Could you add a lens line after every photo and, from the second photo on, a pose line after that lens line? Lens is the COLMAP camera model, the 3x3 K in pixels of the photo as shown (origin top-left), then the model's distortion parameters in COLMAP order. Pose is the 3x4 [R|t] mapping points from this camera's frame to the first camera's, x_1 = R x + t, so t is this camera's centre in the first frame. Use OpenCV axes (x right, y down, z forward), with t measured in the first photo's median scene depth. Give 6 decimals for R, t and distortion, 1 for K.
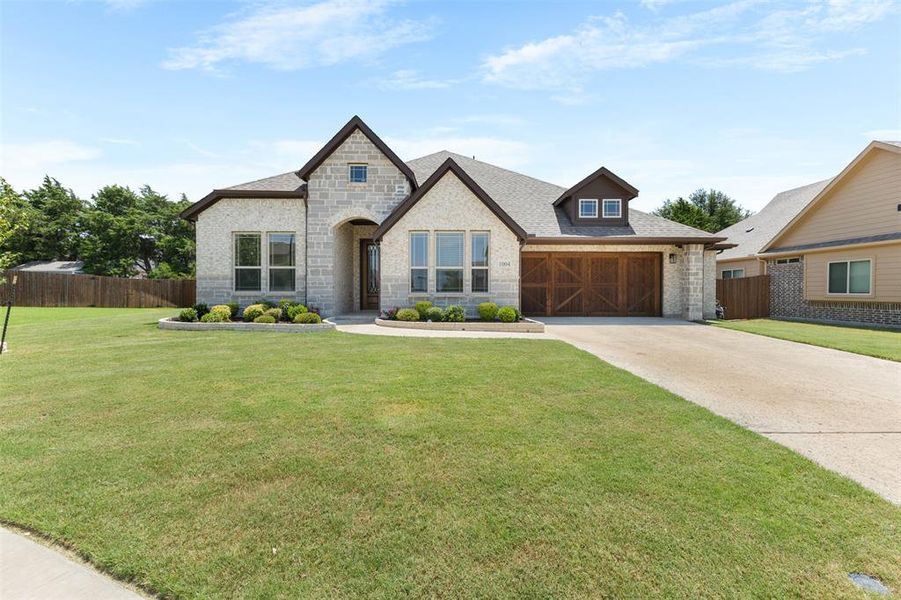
lens RADIAL K [[386.4, 0, 452.8], [0, 386.4, 293.6], [0, 0, 1]] dist [0.002517, 0.000200]
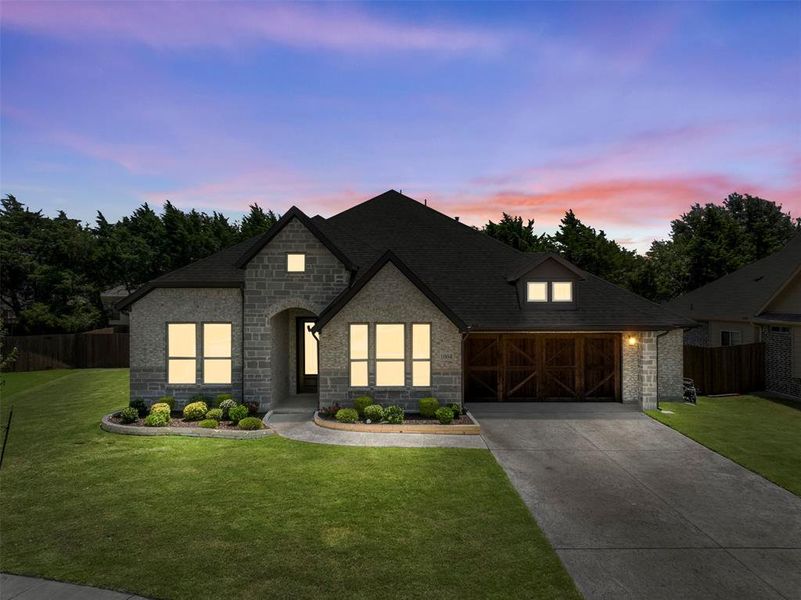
lens RADIAL K [[565.1, 0, 410.9], [0, 565.1, 299.8], [0, 0, 1]] dist [0.001002, -0.003148]
pose [[0.999886, -0.005764, -0.013951, 0.063938], [0.005605, 0.999919, -0.011423, -0.199887], [0.014016, 0.011344, 0.999837, -0.418152]]
